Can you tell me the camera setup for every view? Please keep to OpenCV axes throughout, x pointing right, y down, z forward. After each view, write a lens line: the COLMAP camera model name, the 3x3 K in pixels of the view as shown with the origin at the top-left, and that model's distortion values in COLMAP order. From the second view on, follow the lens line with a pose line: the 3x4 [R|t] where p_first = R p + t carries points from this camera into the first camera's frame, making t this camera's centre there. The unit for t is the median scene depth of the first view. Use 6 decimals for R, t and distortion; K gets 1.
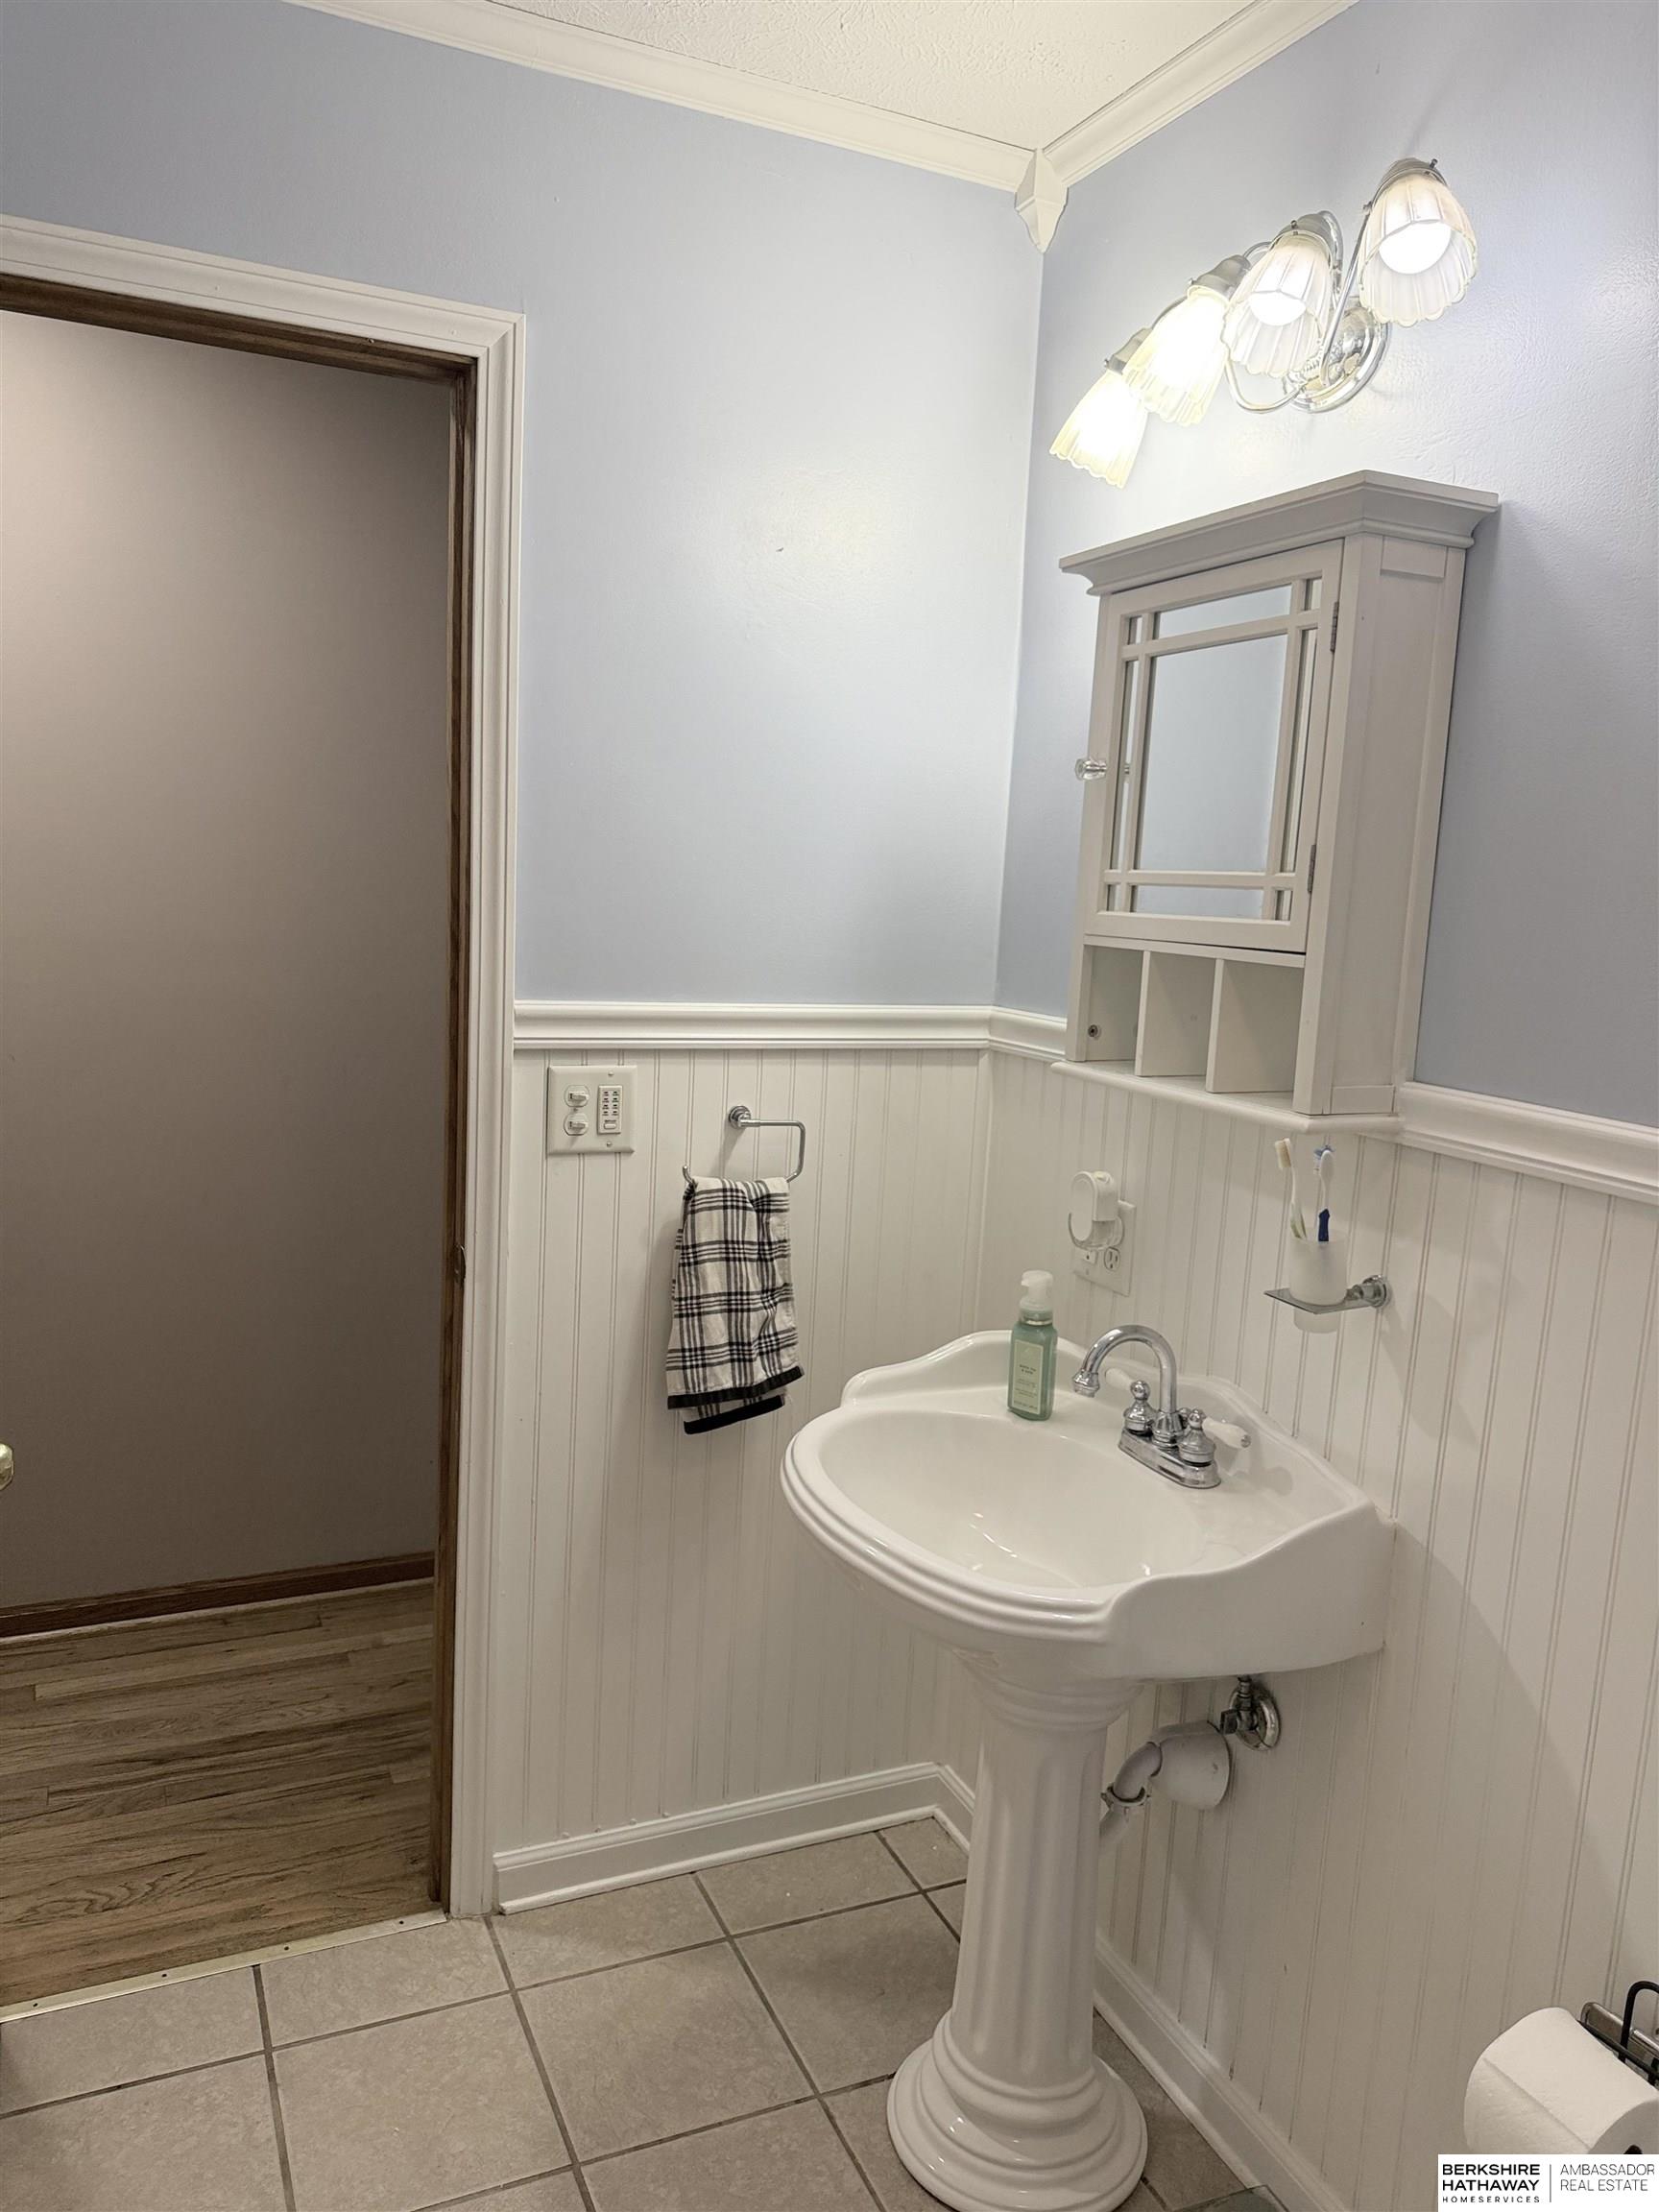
lens RADIAL K [[1542.9, 0, 829.5], [0, 1542.9, 1106.0], [0, 0, 1]] dist [0.133558, -0.235258]
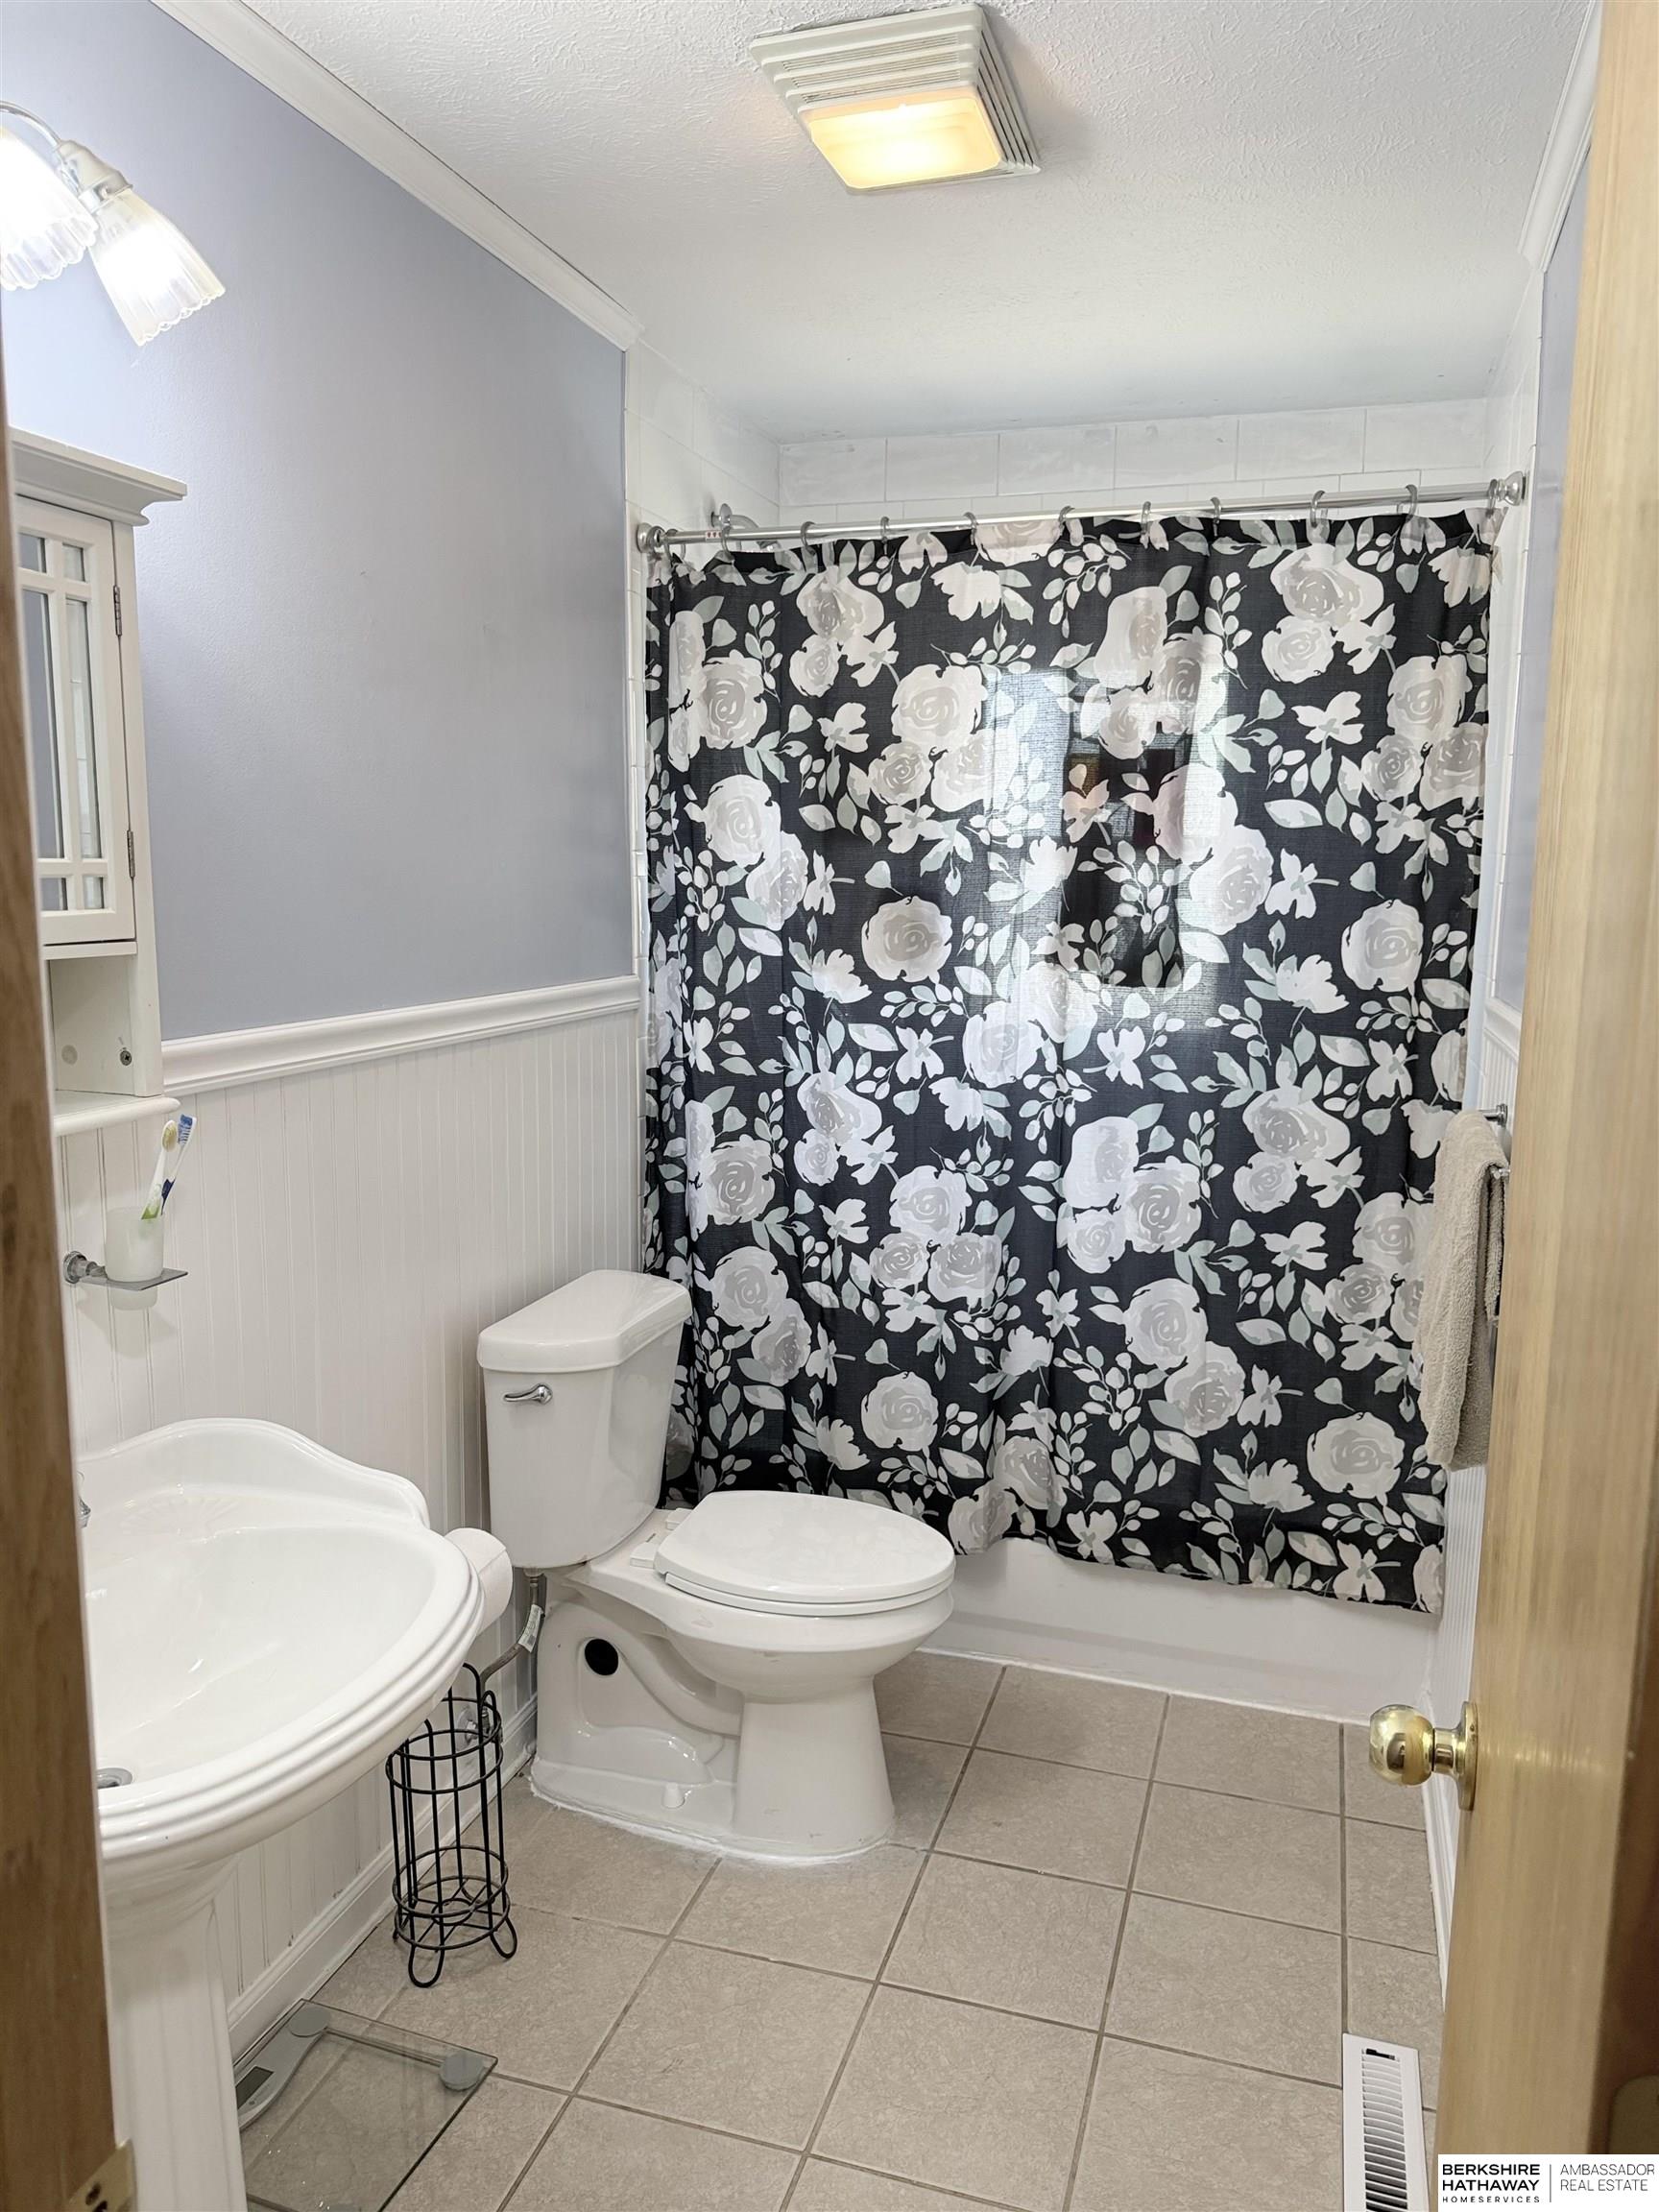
lens RADIAL K [[1542.9, 0, 829.5], [0, 1542.9, 1106.0], [0, 0, 1]] dist [0.133558, -0.235258]
pose [[-0.747429, -0.161489, 0.644416, -0.687126], [0.045948, 0.955117, 0.292642, -0.269117], [-0.662751, 0.248339, -0.706462, 1.441909]]
